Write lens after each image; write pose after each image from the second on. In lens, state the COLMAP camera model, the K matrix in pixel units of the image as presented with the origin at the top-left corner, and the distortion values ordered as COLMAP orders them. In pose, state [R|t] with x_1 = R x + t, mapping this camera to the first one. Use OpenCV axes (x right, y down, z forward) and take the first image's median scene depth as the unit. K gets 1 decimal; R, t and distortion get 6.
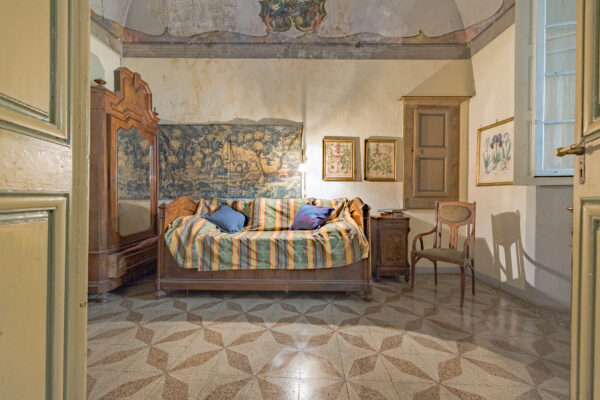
lens RADIAL K [[253.4, 0, 296.3], [0, 253.4, 199.3], [0, 0, 1]] dist [-0.001690, 0.000430]
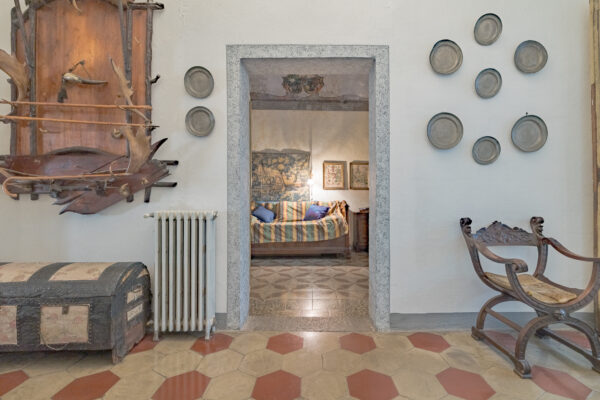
lens RADIAL K [[253.4, 0, 319.5], [0, 253.4, 202.6], [0, 0, 1]] dist [-0.001690, 0.000430]
pose [[0.997622, -0.011794, 0.067908, -0.025326], [0.011650, 0.999929, 0.002514, 0.002976], [-0.067933, -0.001717, 0.997688, -0.544413]]
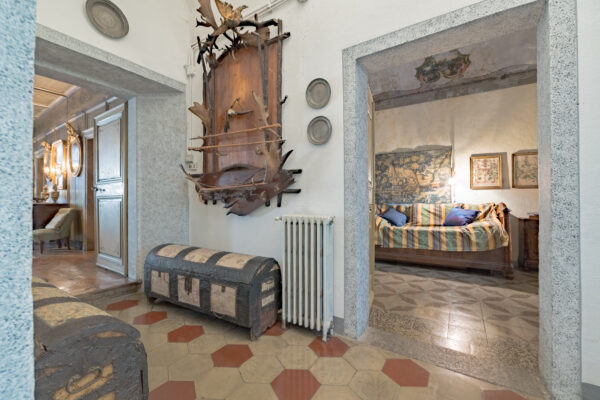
lens RADIAL K [[253.4, 0, 301.3], [0, 253.4, 201.1], [0, 0, 1]] dist [-0.001690, 0.000430]
pose [[0.872197, -0.012171, -0.489003, -0.015316], [0.005320, 0.999867, -0.015398, -0.000097], [0.489125, 0.010828, 0.872146, -0.527484]]
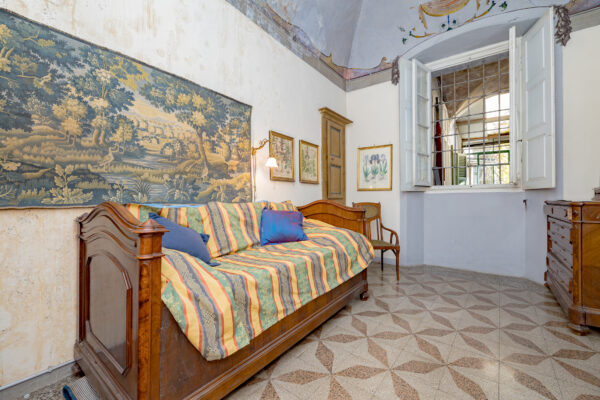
lens RADIAL K [[253.4, 0, 305.3], [0, 253.4, 199.7], [0, 0, 1]] dist [-0.001690, 0.000430]
pose [[0.583941, -0.009950, 0.811735, -0.507041], [0.015745, 0.999876, 0.000929, -0.008557], [-0.811643, 0.012238, 0.584025, 0.426636]]
